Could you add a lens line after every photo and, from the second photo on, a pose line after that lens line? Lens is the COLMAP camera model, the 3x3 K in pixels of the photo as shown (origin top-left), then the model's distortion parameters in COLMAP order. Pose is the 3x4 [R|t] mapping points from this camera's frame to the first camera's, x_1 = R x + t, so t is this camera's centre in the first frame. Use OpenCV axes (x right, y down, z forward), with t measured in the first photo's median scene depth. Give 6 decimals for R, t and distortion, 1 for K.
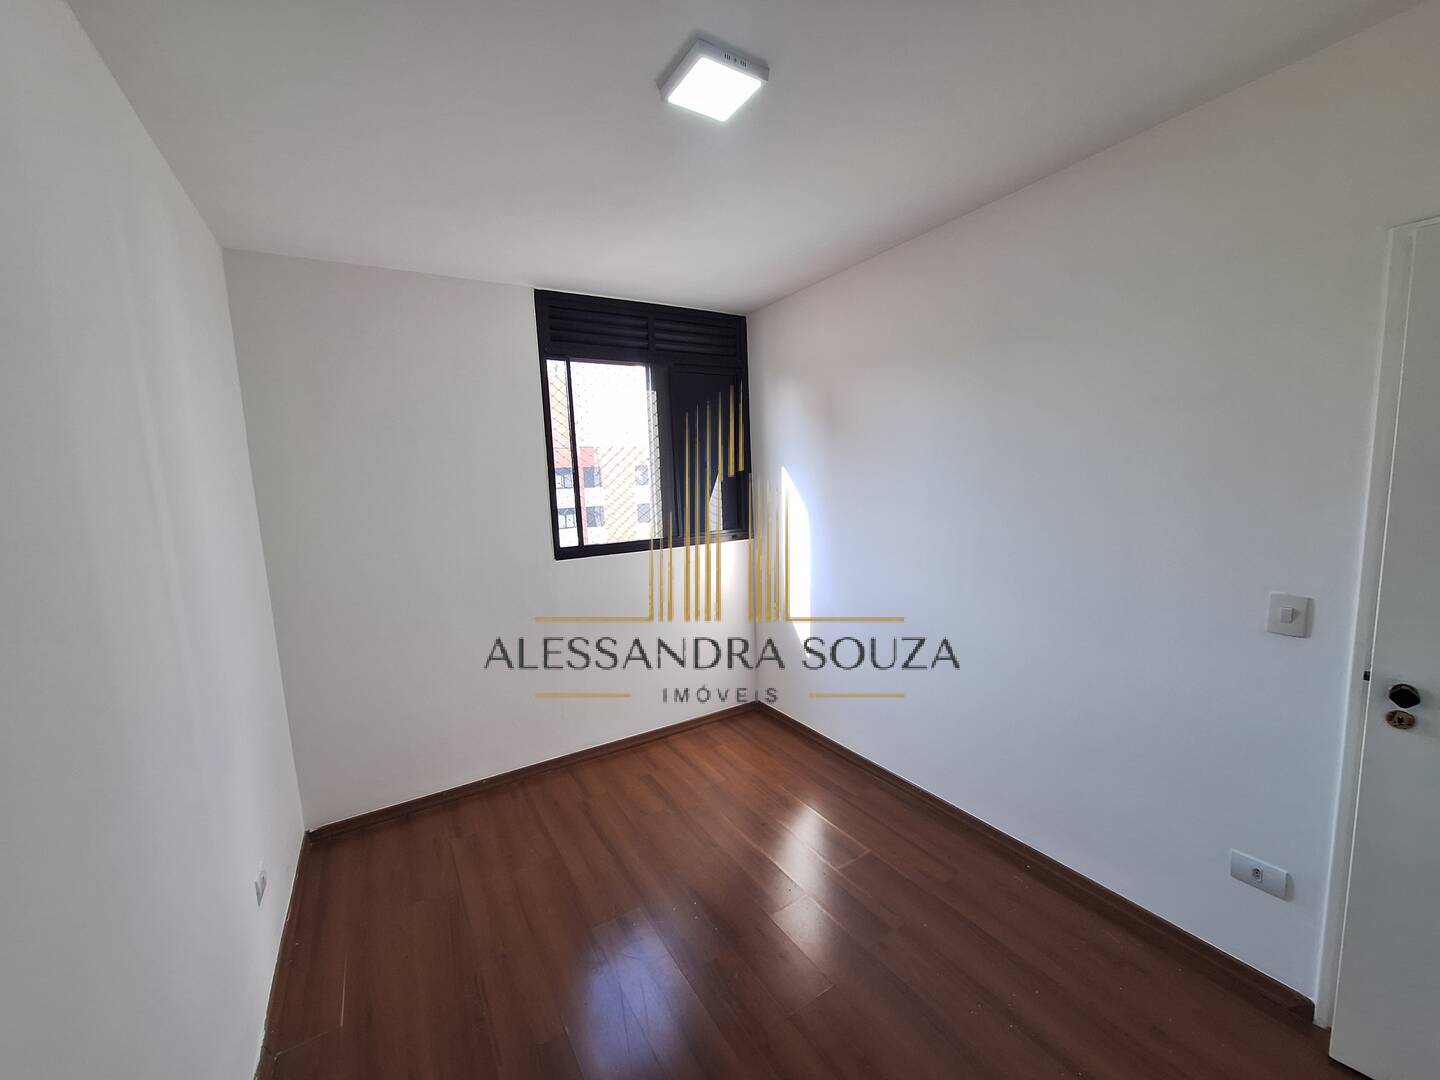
lens RADIAL K [[571.6, 0, 728.4], [0, 571.6, 539.7], [0, 0, 1]] dist [-0.005954, 0.002315]
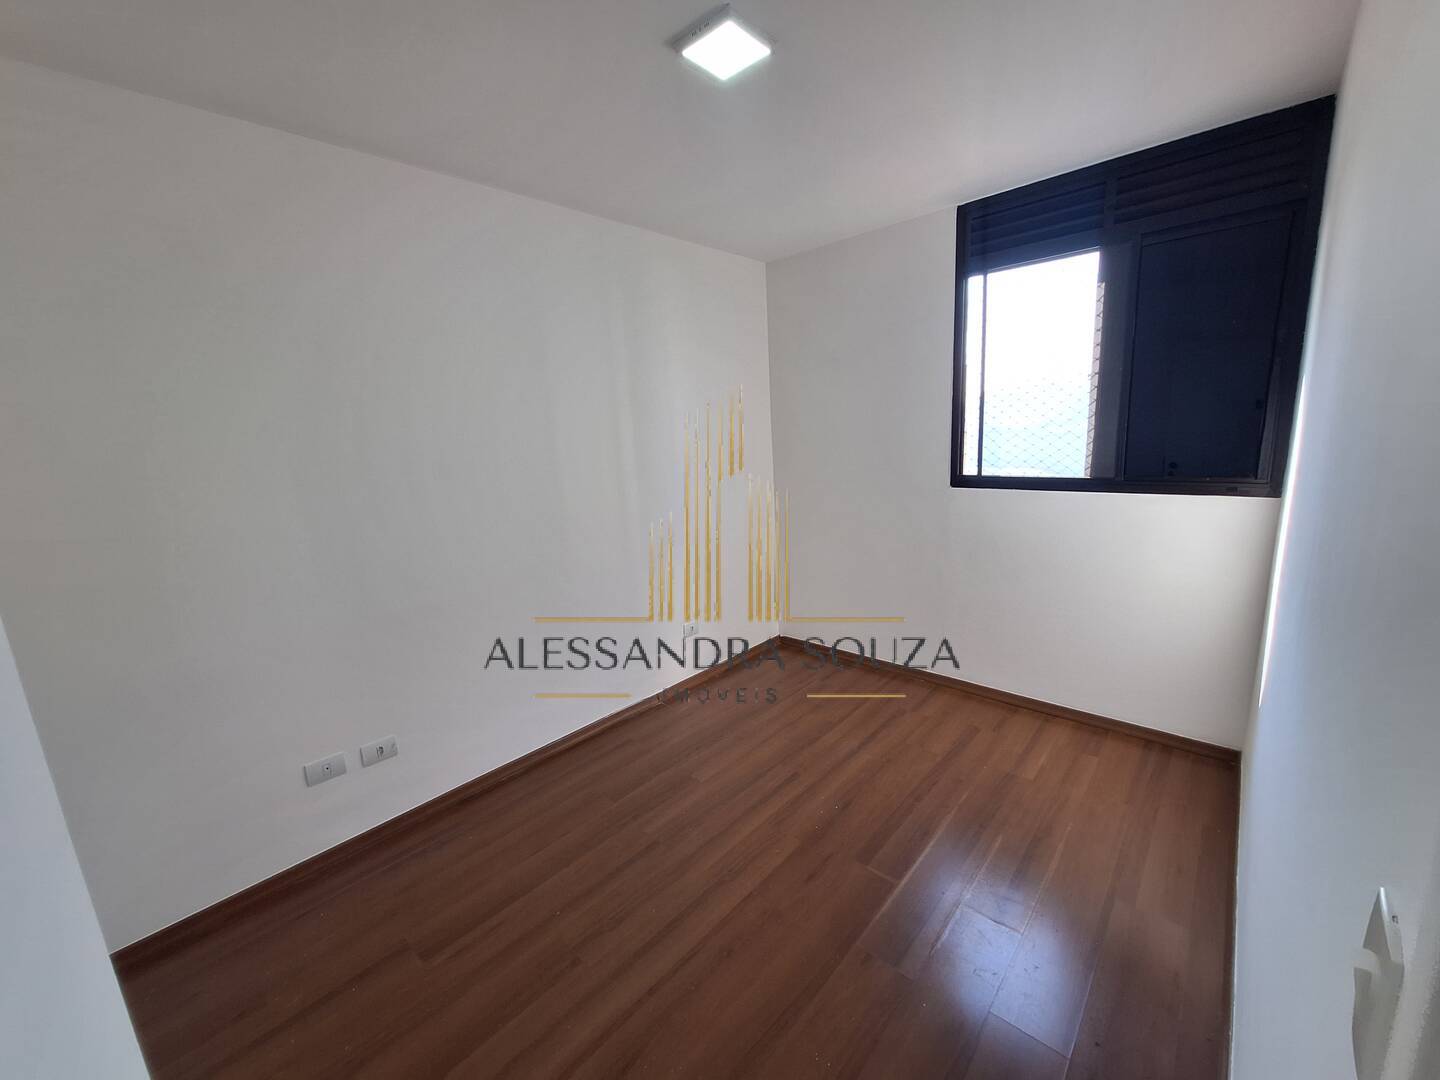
lens RADIAL K [[571.6, 0, 729.5], [0, 571.6, 533.8], [0, 0, 1]] dist [-0.005954, 0.002315]
pose [[0.277655, 0.213567, -0.936641, 0.522579], [-0.064800, 0.976920, 0.203542, -0.060214], [0.958493, 0.004180, 0.285085, 0.323039]]
